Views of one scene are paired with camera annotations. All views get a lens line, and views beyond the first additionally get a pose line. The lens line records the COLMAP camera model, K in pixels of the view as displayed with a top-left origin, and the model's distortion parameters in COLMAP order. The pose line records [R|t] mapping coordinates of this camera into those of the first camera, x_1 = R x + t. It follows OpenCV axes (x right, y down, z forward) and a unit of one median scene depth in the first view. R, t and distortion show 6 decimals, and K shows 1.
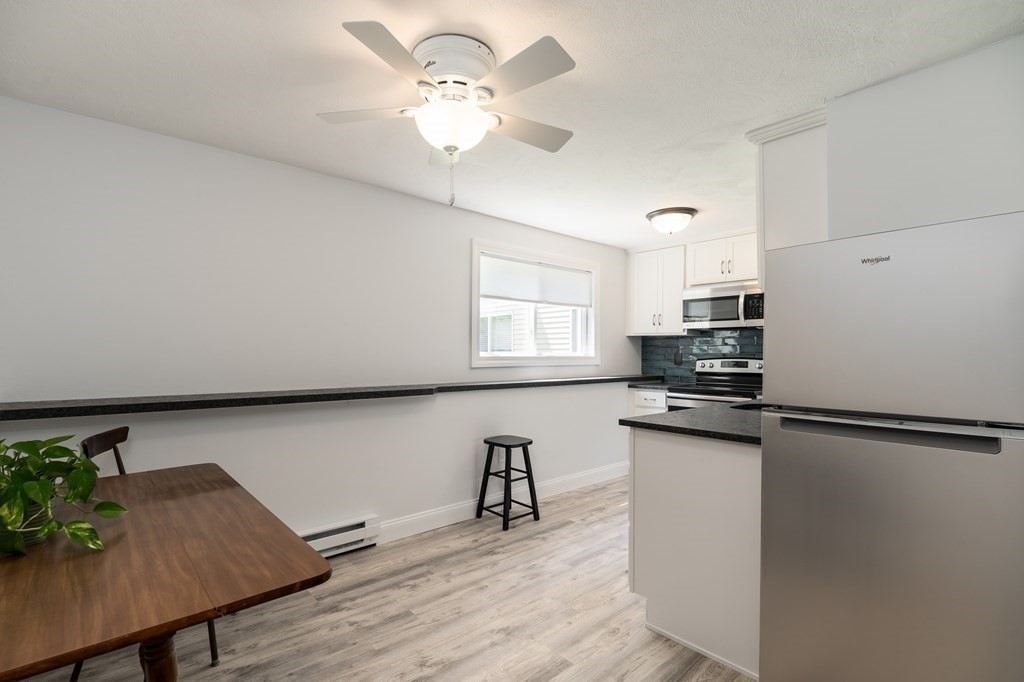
lens RADIAL K [[452.4, 0, 514.7], [0, 452.4, 343.6], [0, 0, 1]] dist [-0.001234, -0.000299]
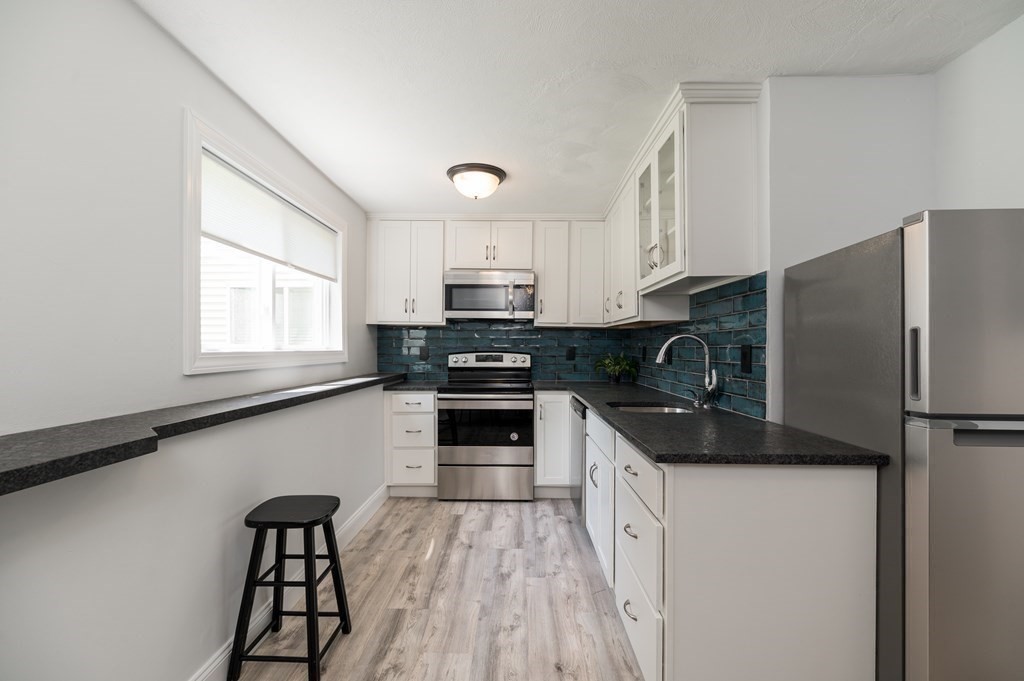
lens RADIAL K [[452.4, 0, 507.6], [0, 452.4, 345.1], [0, 0, 1]] dist [-0.001234, -0.000299]
pose [[0.710152, 0.002897, 0.704043, -0.154645], [-0.015435, 0.999815, 0.011455, 0.007561], [-0.703879, -0.019002, 0.710065, 0.319905]]
